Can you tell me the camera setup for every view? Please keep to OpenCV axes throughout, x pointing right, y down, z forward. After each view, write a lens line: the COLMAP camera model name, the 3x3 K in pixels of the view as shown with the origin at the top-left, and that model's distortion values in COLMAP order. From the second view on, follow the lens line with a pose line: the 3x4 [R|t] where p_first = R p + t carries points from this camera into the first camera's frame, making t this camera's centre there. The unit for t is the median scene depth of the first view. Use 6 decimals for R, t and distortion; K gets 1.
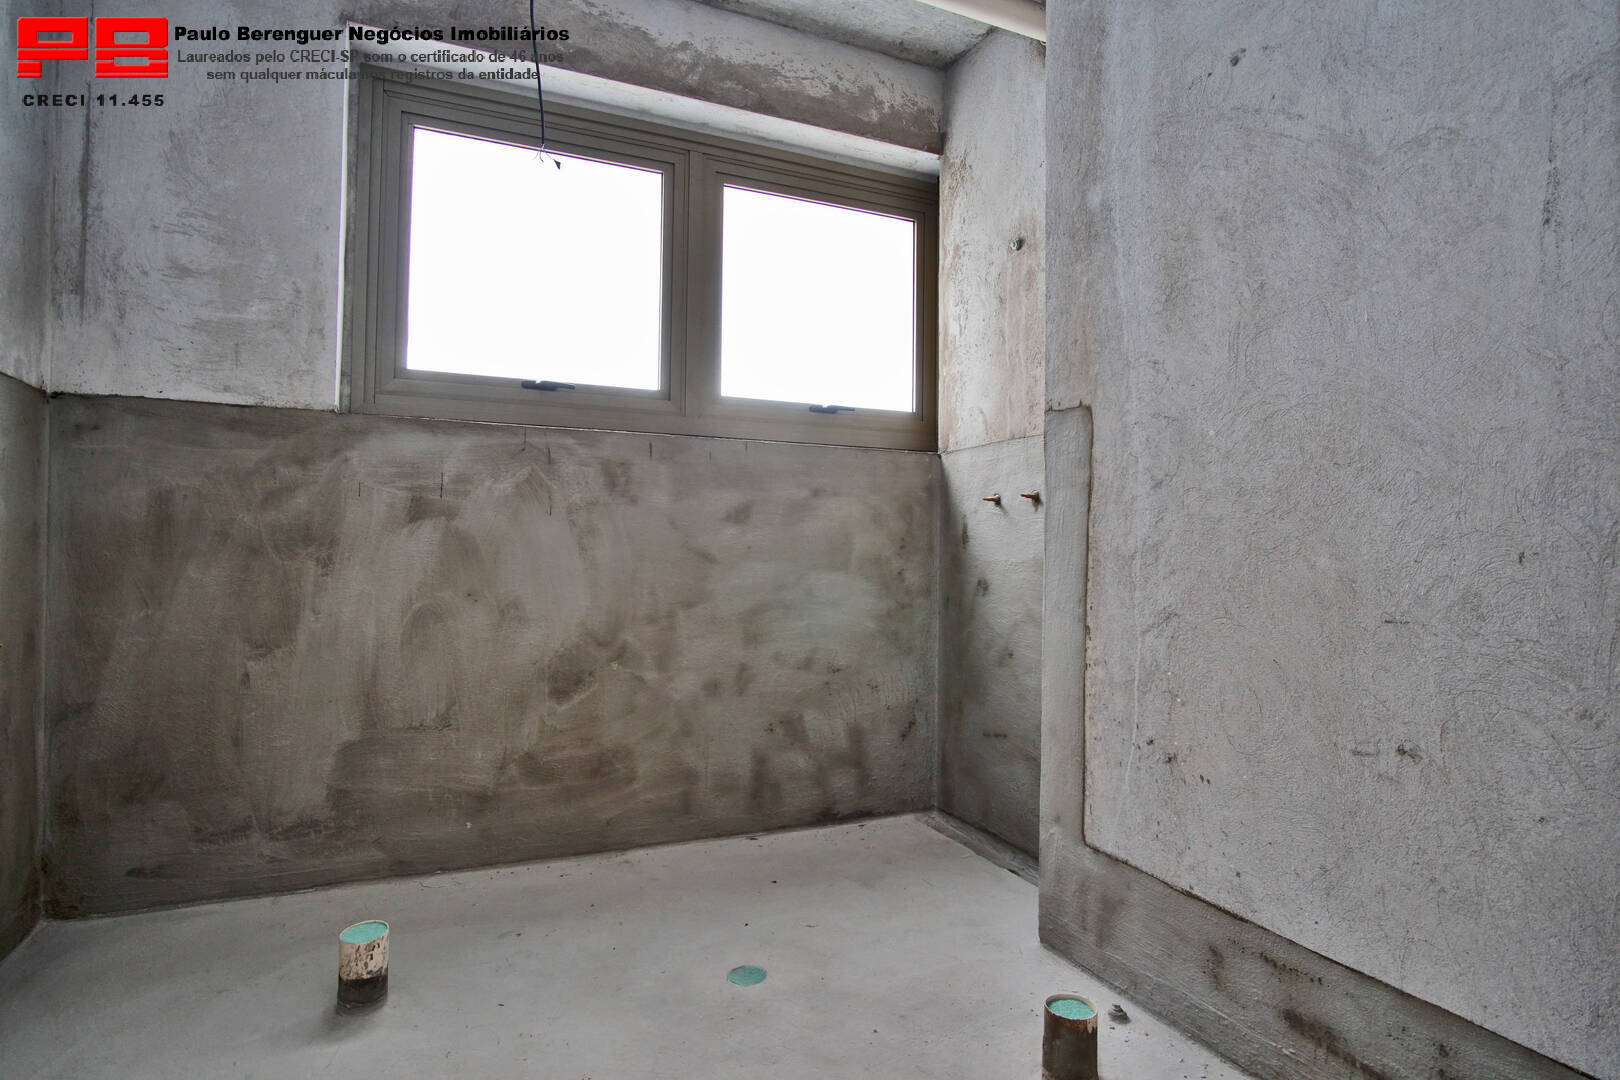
lens RADIAL K [[865.8, 0, 808.2], [0, 865.8, 536.1], [0, 0, 1]] dist [-0.035338, 0.010447]
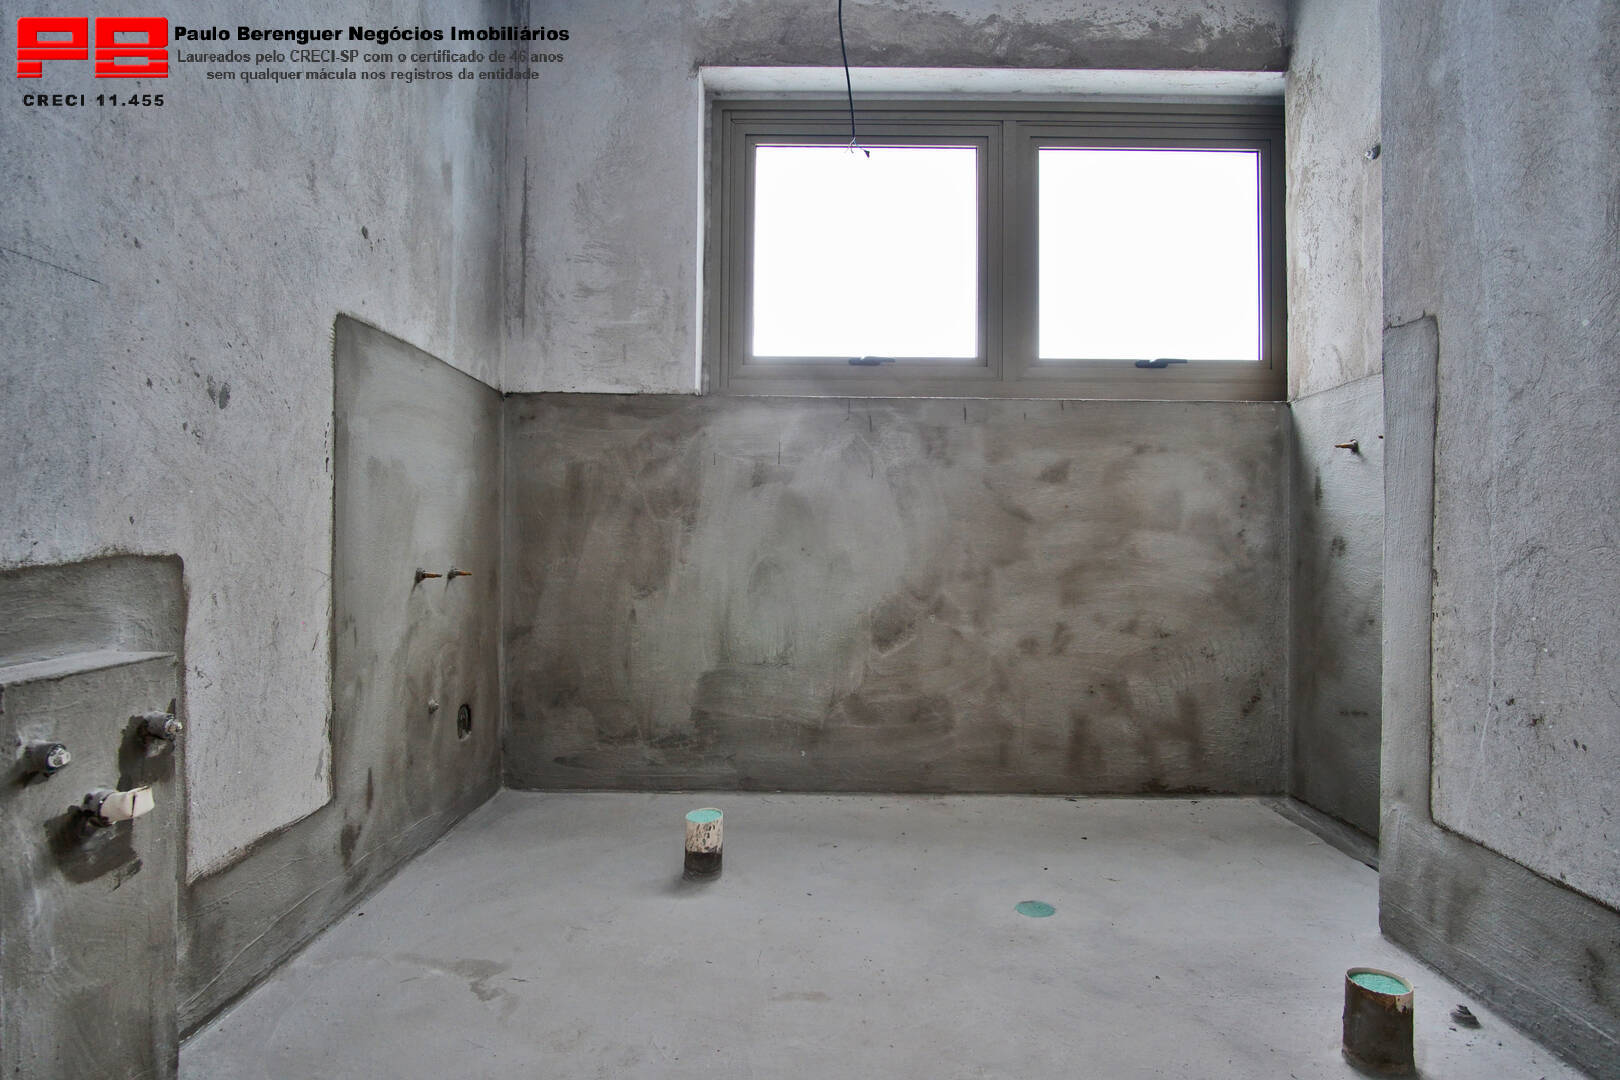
lens RADIAL K [[865.8, 0, 805.6], [0, 865.8, 534.6], [0, 0, 1]] dist [-0.035338, 0.010447]
pose [[0.908123, -0.009264, -0.418601, 0.087165], [0.009806, 0.999952, -0.000858, 0.050726], [0.418589, -0.003326, 0.908170, -0.030524]]
